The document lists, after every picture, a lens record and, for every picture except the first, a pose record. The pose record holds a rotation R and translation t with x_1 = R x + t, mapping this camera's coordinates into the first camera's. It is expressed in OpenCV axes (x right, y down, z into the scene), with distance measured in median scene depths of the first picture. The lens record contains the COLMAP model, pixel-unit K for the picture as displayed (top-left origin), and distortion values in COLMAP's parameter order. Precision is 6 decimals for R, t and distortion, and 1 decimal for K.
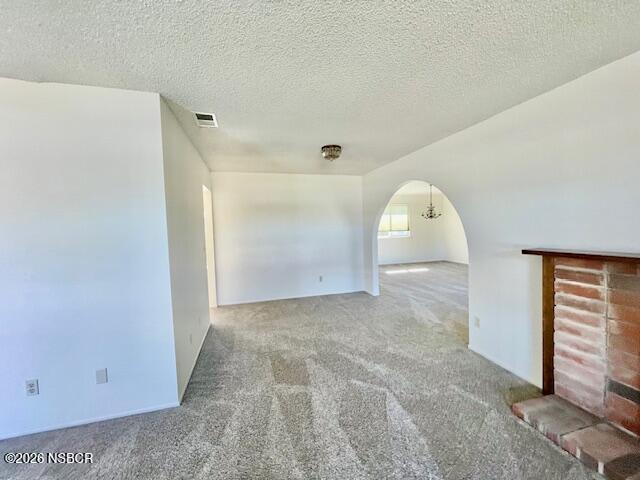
lens RADIAL K [[259.8, 0, 318.6], [0, 259.8, 237.9], [0, 0, 1]] dist [-0.000009, -0.000023]
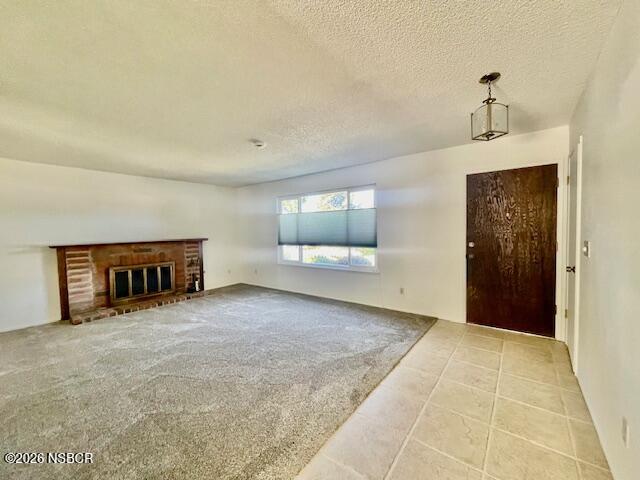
lens RADIAL K [[259.3, 0, 317.2], [0, 259.3, 237.3], [0, 0, 1]] dist [0.003409, 0.000231]
pose [[-0.588924, 0.017428, 0.808001, -1.966736], [0.081343, 0.995969, 0.037805, 0.072344], [-0.804085, 0.087989, -0.587968, 0.611497]]
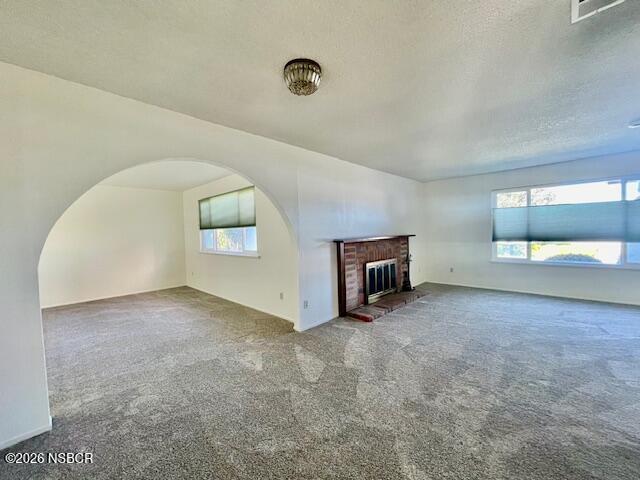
lens RADIAL K [[259.8, 0, 318.6], [0, 259.8, 237.9], [0, 0, 1]] dist [-0.000009, -0.000023]
pose [[-0.513696, 0.027338, 0.857537, -0.724022], [0.088546, 0.995844, 0.021295, -0.025238], [-0.853391, 0.086870, -0.513982, 2.238181]]
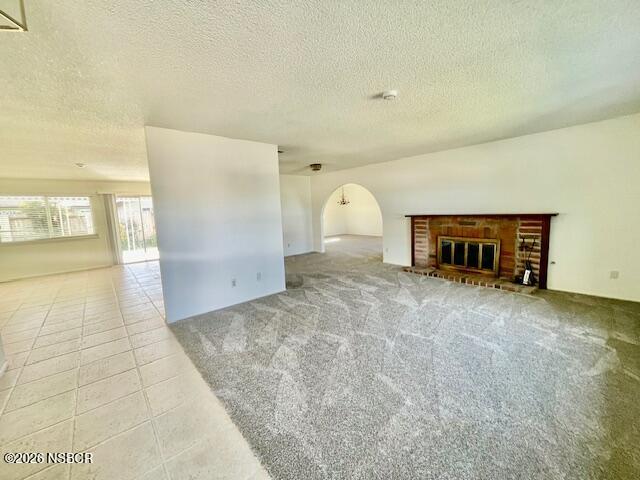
lens RADIAL K [[259.8, 0, 318.6], [0, 259.8, 237.9], [0, 0, 1]] dist [-0.000009, -0.000023]
pose [[0.900147, -0.053365, 0.432306, -1.285258], [0.033333, 0.997996, 0.053789, 0.114059], [-0.434310, -0.034008, 0.900121, -1.116527]]
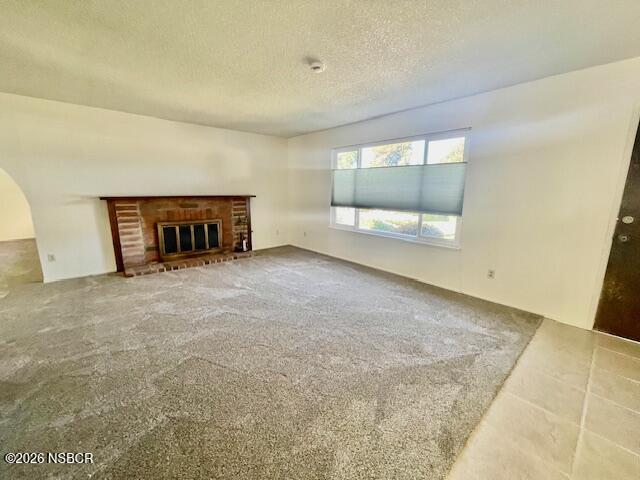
lens RADIAL K [[259.8, 0, 318.6], [0, 259.8, 237.9], [0, 0, 1]] dist [-0.000009, -0.000023]
pose [[-0.432983, -0.140198, 0.890433, -1.602601], [0.048305, 0.982802, 0.178230, 0.079666], [-0.900107, 0.120183, -0.418764, 0.468910]]
